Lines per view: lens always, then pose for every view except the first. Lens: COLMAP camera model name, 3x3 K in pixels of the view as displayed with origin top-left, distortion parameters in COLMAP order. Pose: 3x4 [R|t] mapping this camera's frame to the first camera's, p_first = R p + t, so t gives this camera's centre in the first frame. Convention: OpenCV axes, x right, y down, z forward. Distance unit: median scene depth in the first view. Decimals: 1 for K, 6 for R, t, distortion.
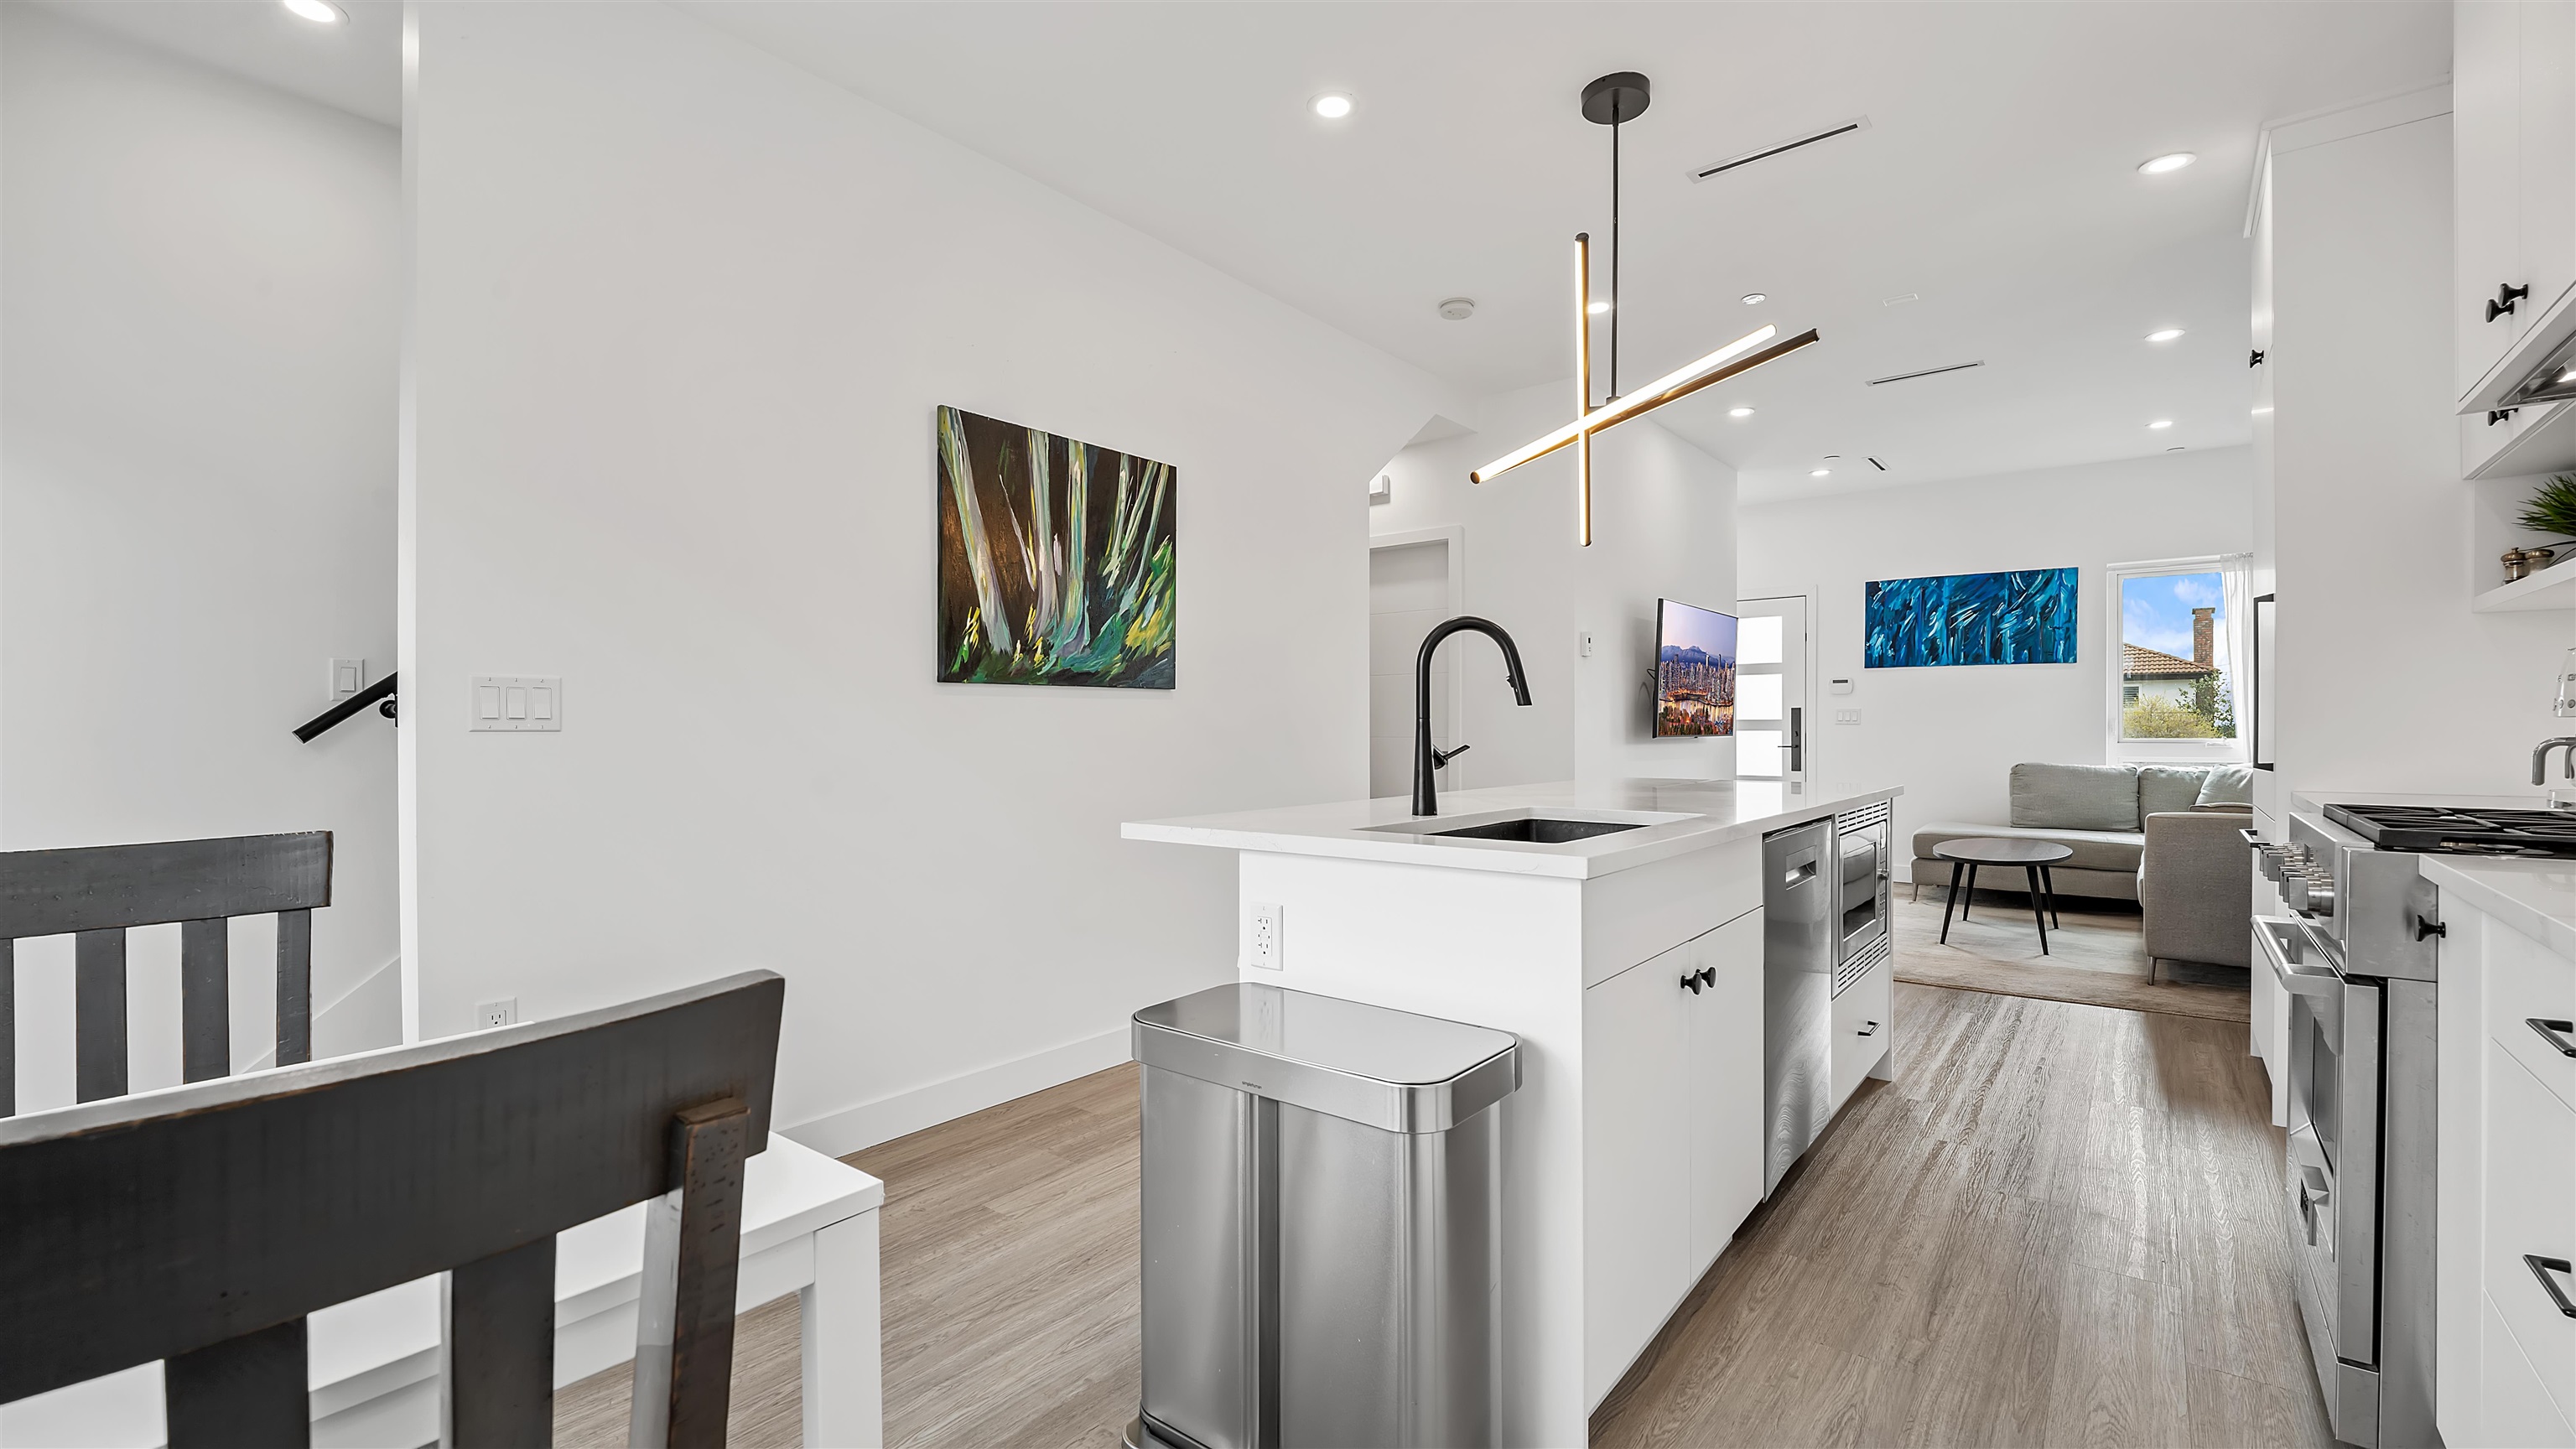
lens RADIAL K [[1073.6, 0, 1269.1], [0, 1073.6, 726.9], [0, 0, 1]] dist [0.000508, -0.010377]
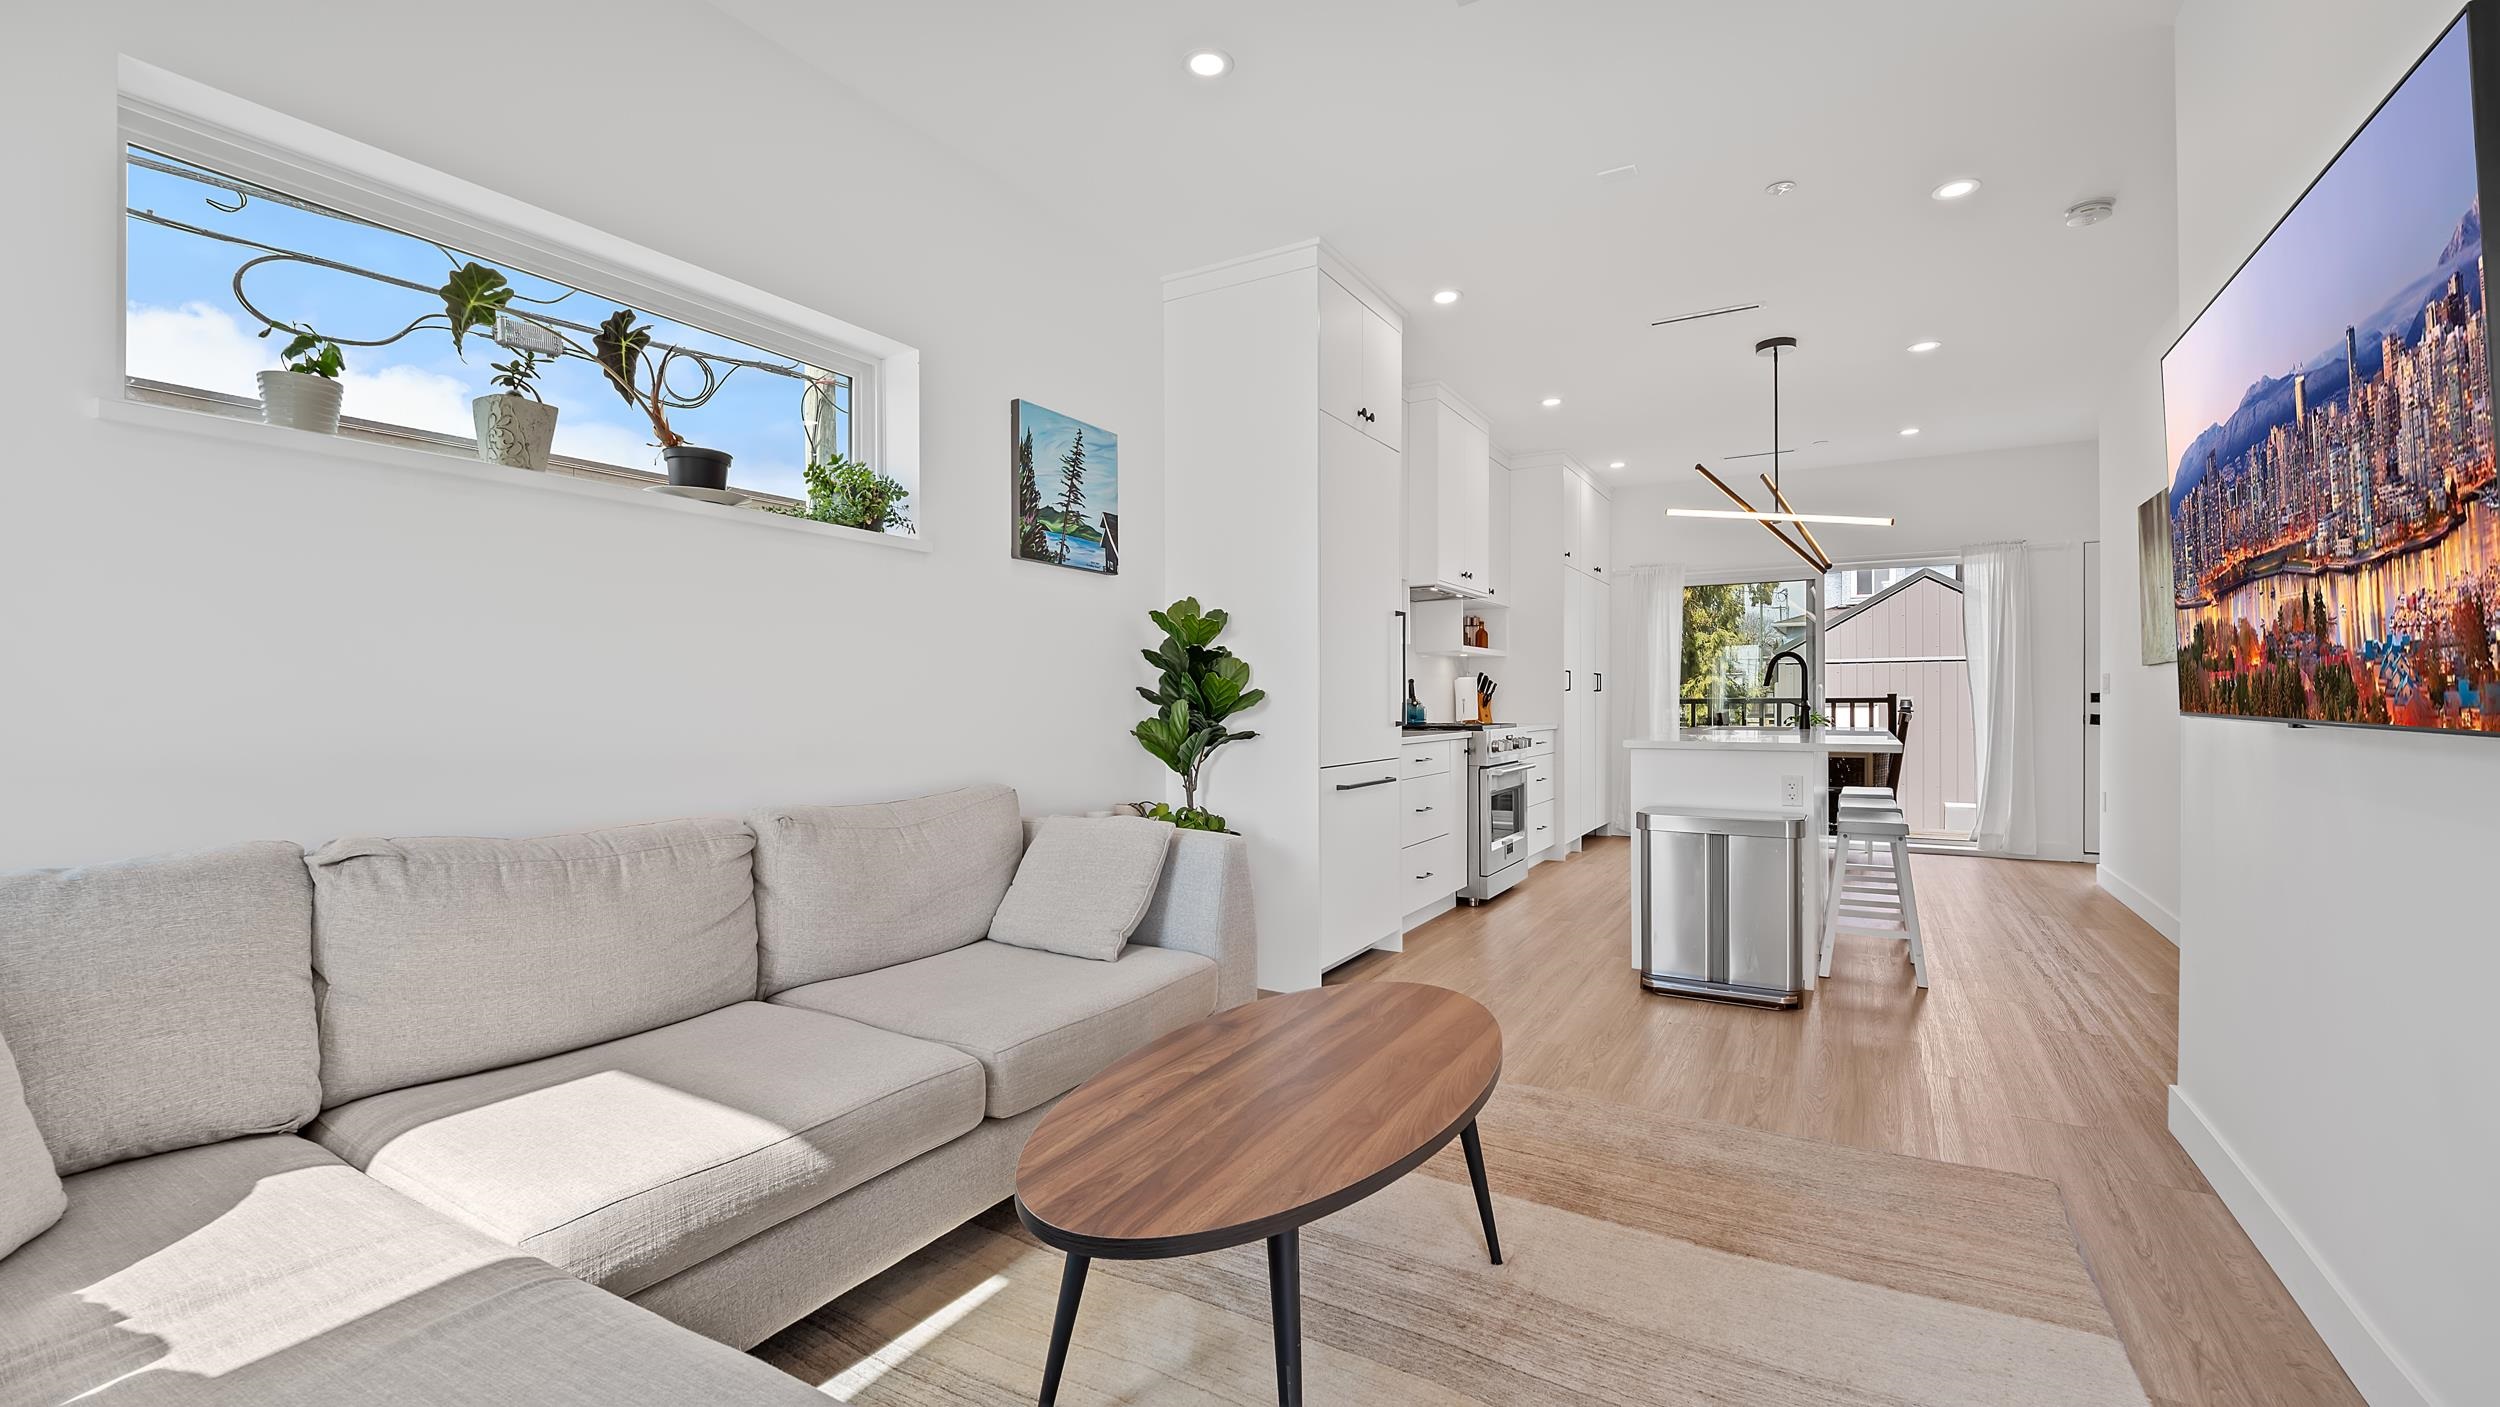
lens RADIAL K [[1013.5, 0, 1211.3], [0, 1013.5, 705.9], [0, 0, 1]] dist [0.000617, -0.008937]
pose [[-0.992448, 0.009639, -0.122283, 0.593073], [0.009210, 0.999949, 0.004075, 0.001619], [0.122316, 0.002918, -0.992487, 1.031656]]
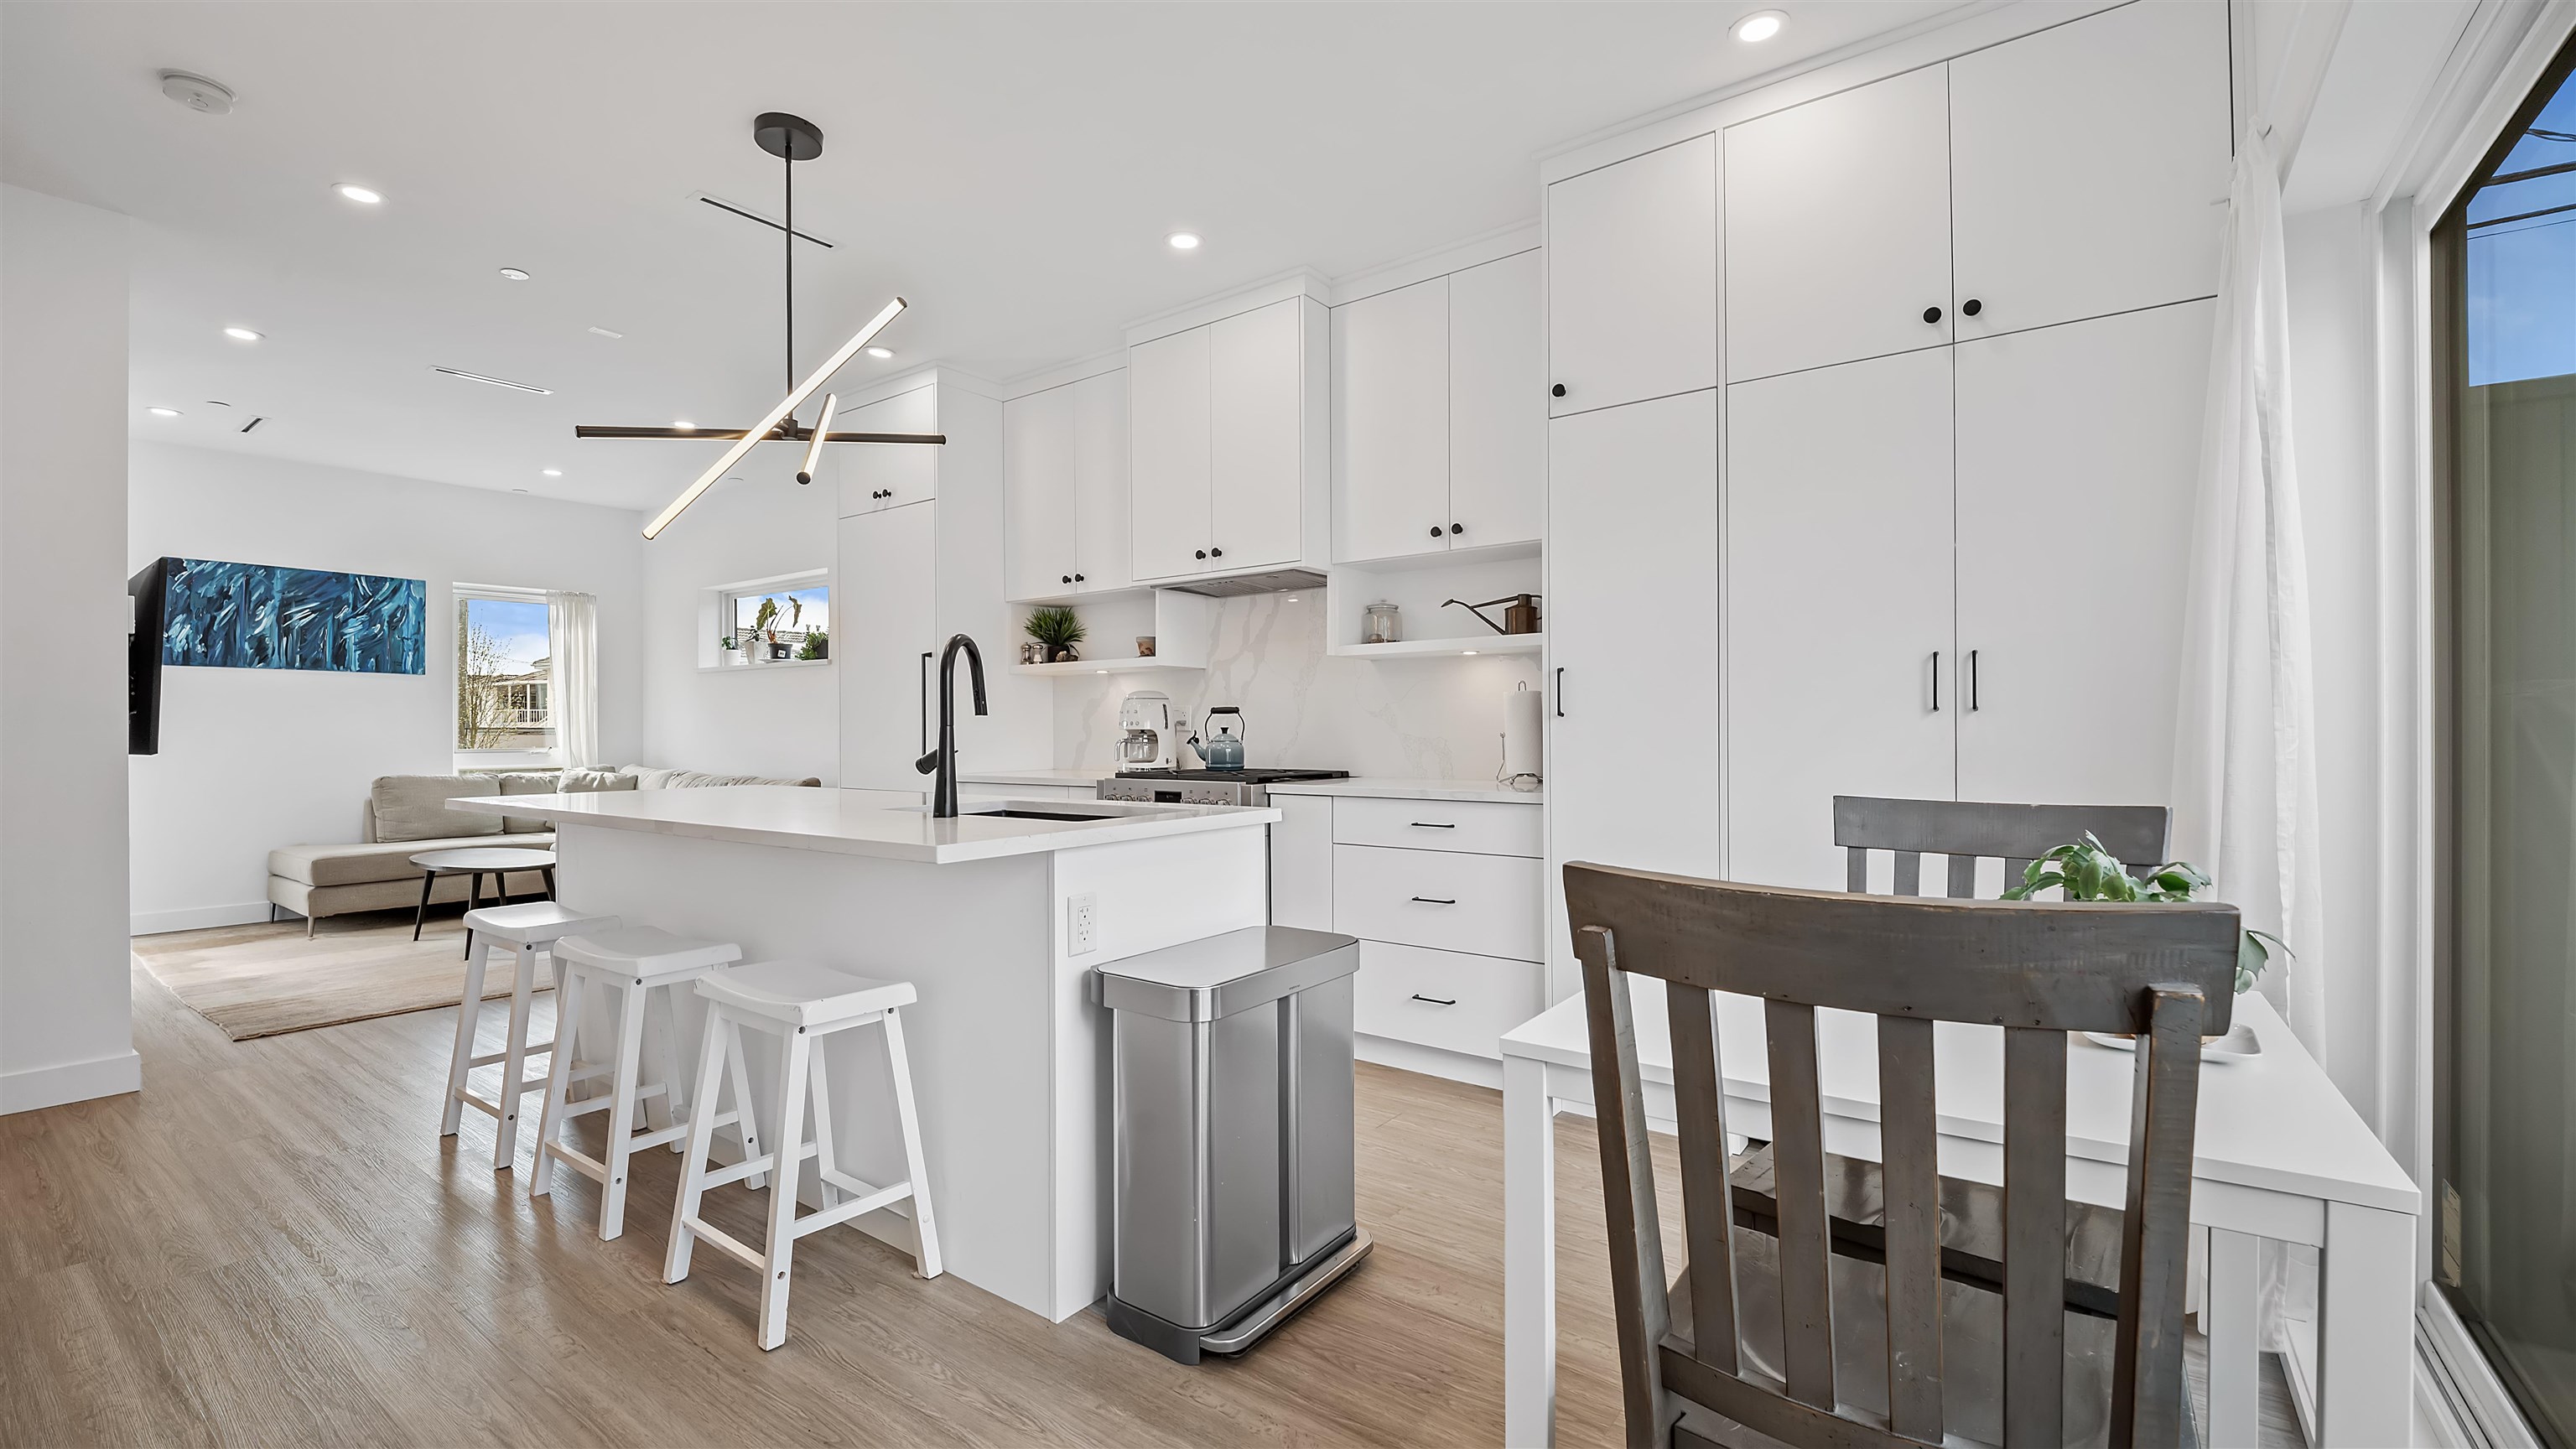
lens RADIAL K [[1061.3, 0, 1299.5], [0, 1061.3, 730.5], [0, 0, 1]] dist [0.030374, -0.028024]
pose [[-0.054191, 0.004356, 0.998521, -0.297991], [0.004742, 0.999980, -0.004105, 0.000914], [-0.998519, 0.004513, -0.054210, 0.223242]]
